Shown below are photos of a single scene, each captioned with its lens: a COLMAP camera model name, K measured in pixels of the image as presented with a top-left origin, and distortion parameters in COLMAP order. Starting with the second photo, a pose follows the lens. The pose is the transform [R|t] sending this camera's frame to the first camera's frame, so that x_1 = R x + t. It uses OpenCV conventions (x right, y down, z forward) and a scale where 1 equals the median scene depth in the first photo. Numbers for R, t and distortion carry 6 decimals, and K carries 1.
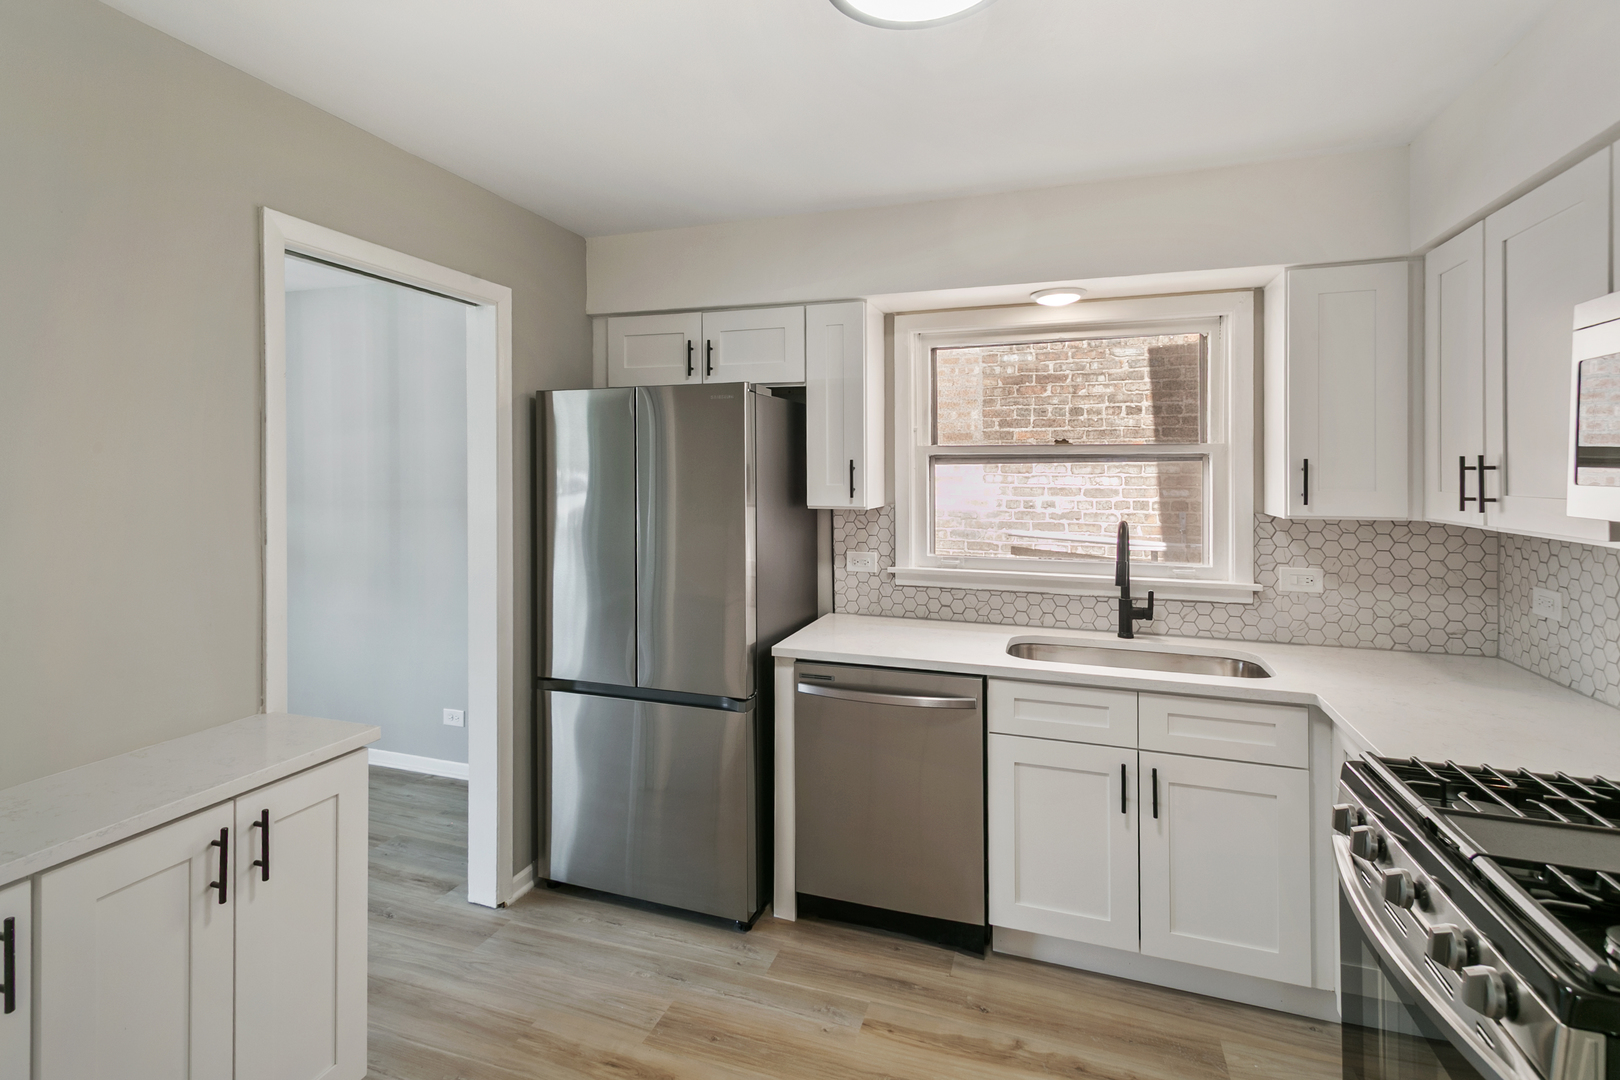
lens RADIAL K [[790.2, 0, 805.8], [0, 790.2, 478.8], [0, 0, 1]] dist [-0.002718, -0.001125]
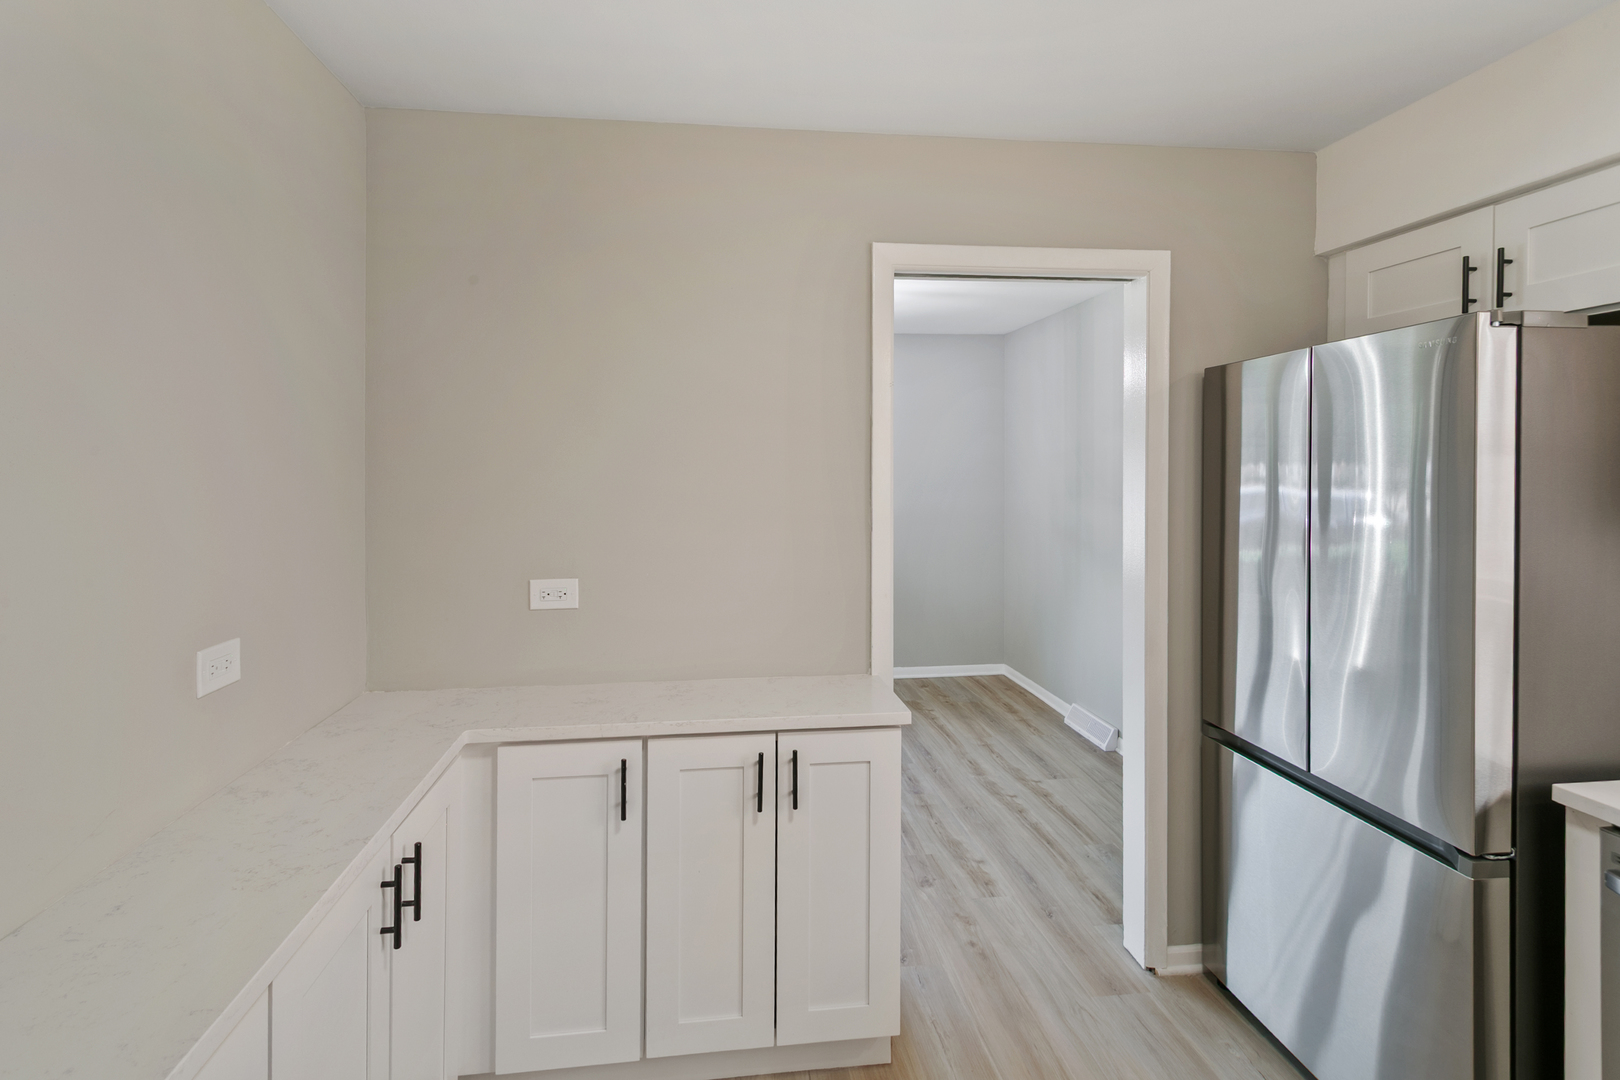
lens RADIAL K [[790.2, 0, 805.8], [0, 790.2, 478.8], [0, 0, 1]] dist [-0.002718, -0.001125]
pose [[0.407739, 0.009272, -0.913052, 0.243882], [-0.002750, 0.999956, 0.008926, -0.003550], [0.913094, -0.001128, 0.407747, 0.305689]]
